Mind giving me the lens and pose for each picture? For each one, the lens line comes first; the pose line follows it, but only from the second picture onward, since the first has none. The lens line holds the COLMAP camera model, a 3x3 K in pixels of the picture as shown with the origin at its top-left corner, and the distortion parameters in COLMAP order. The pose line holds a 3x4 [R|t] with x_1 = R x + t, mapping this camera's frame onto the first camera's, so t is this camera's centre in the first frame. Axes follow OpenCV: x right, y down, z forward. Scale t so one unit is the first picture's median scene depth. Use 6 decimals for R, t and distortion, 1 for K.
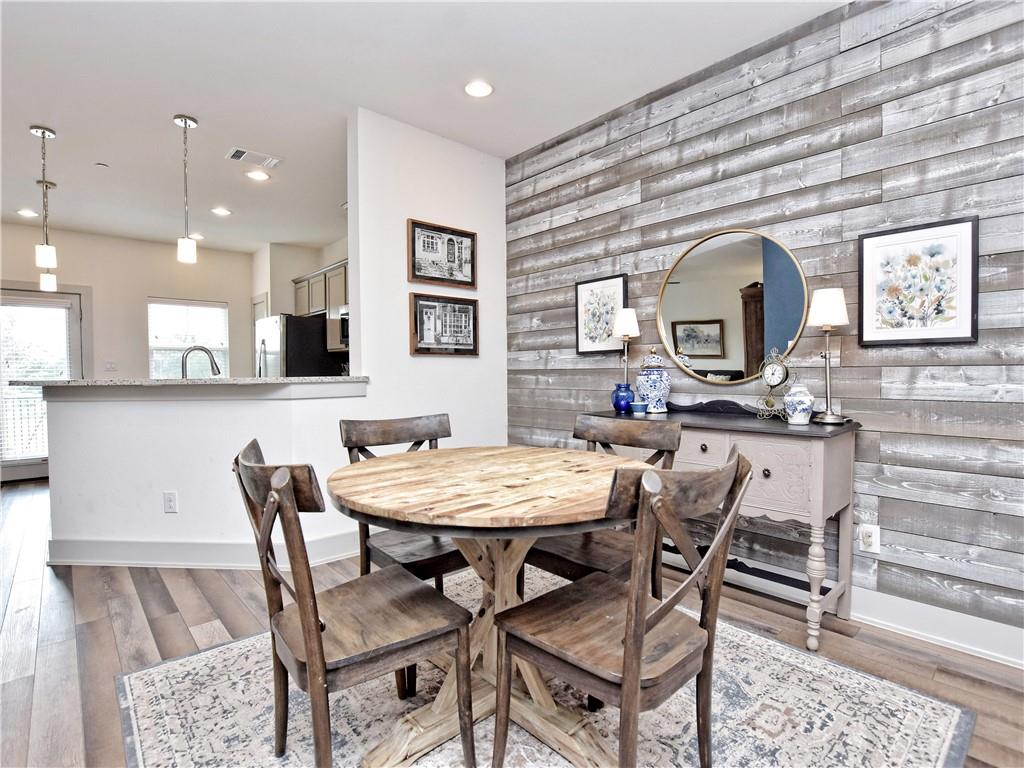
lens RADIAL K [[510.8, 0, 508.7], [0, 510.8, 387.3], [0, 0, 1]] dist [-0.038937, 0.006039]
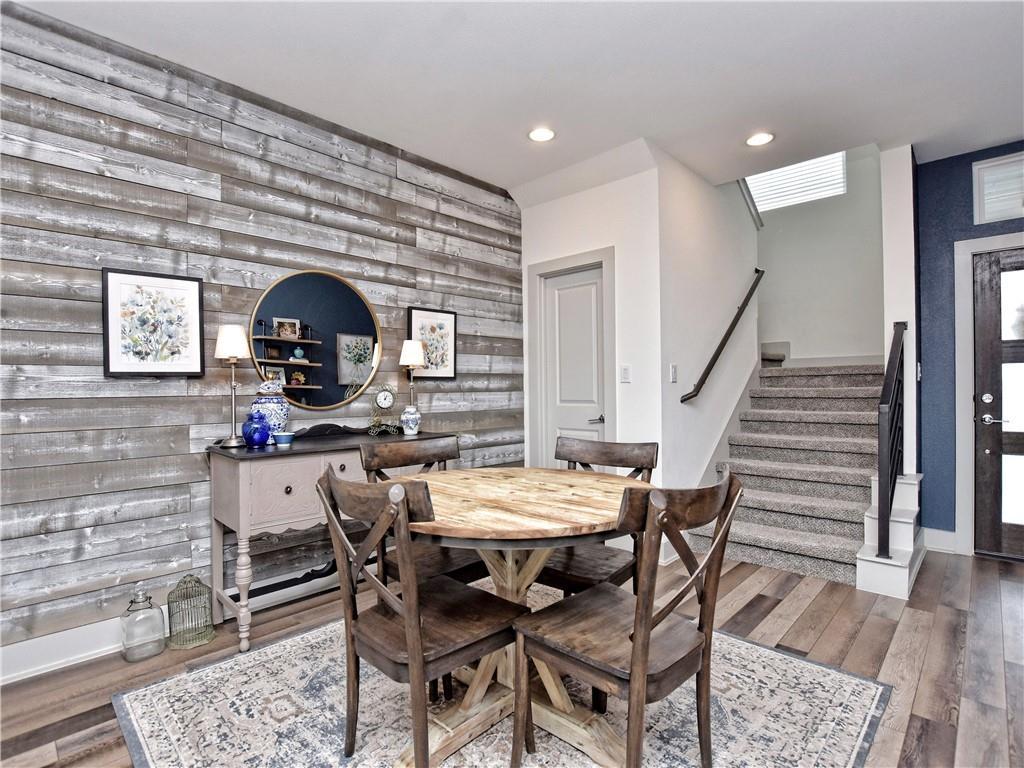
lens RADIAL K [[510.8, 0, 508.7], [0, 510.8, 387.3], [0, 0, 1]] dist [-0.038937, 0.006039]
pose [[-0.076992, 0.010933, 0.996972, -0.631412], [0.042765, 0.999056, -0.007653, -0.025614], [-0.996114, 0.042047, -0.077387, 0.612298]]
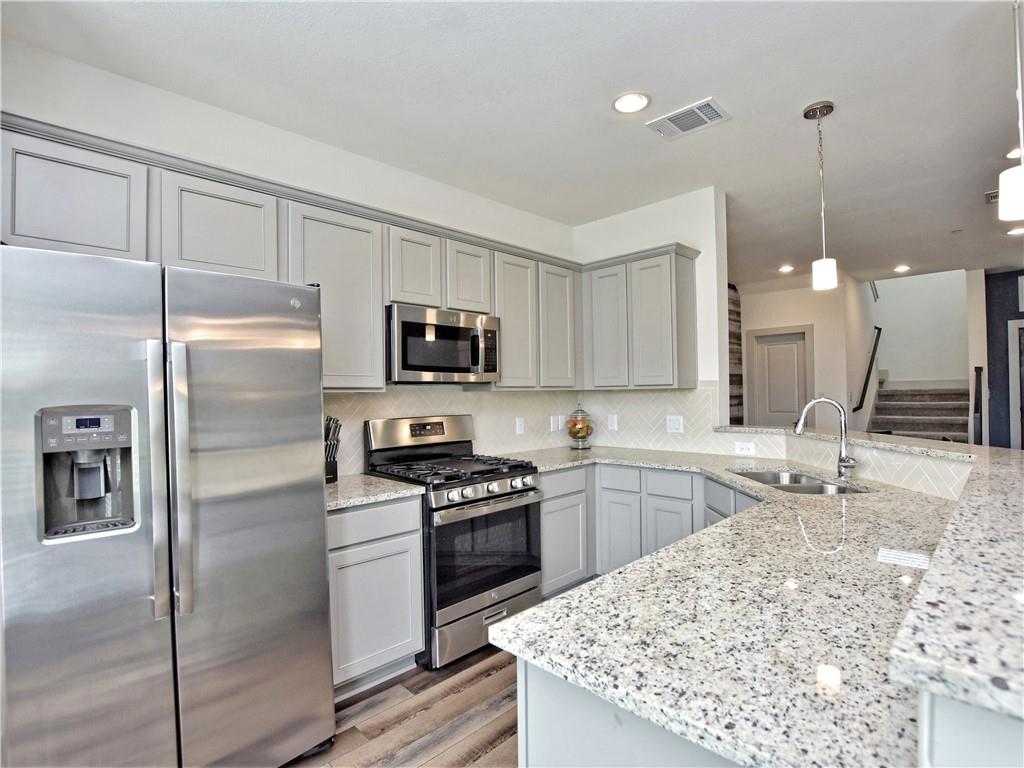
lens RADIAL K [[510.8, 0, 508.7], [0, 510.8, 387.3], [0, 0, 1]] dist [-0.038937, 0.006039]
pose [[-0.048352, 0.021969, 0.998589, -1.464363], [0.048996, 0.998607, -0.019597, -0.111735], [-0.997628, 0.047979, -0.049361, 1.609668]]
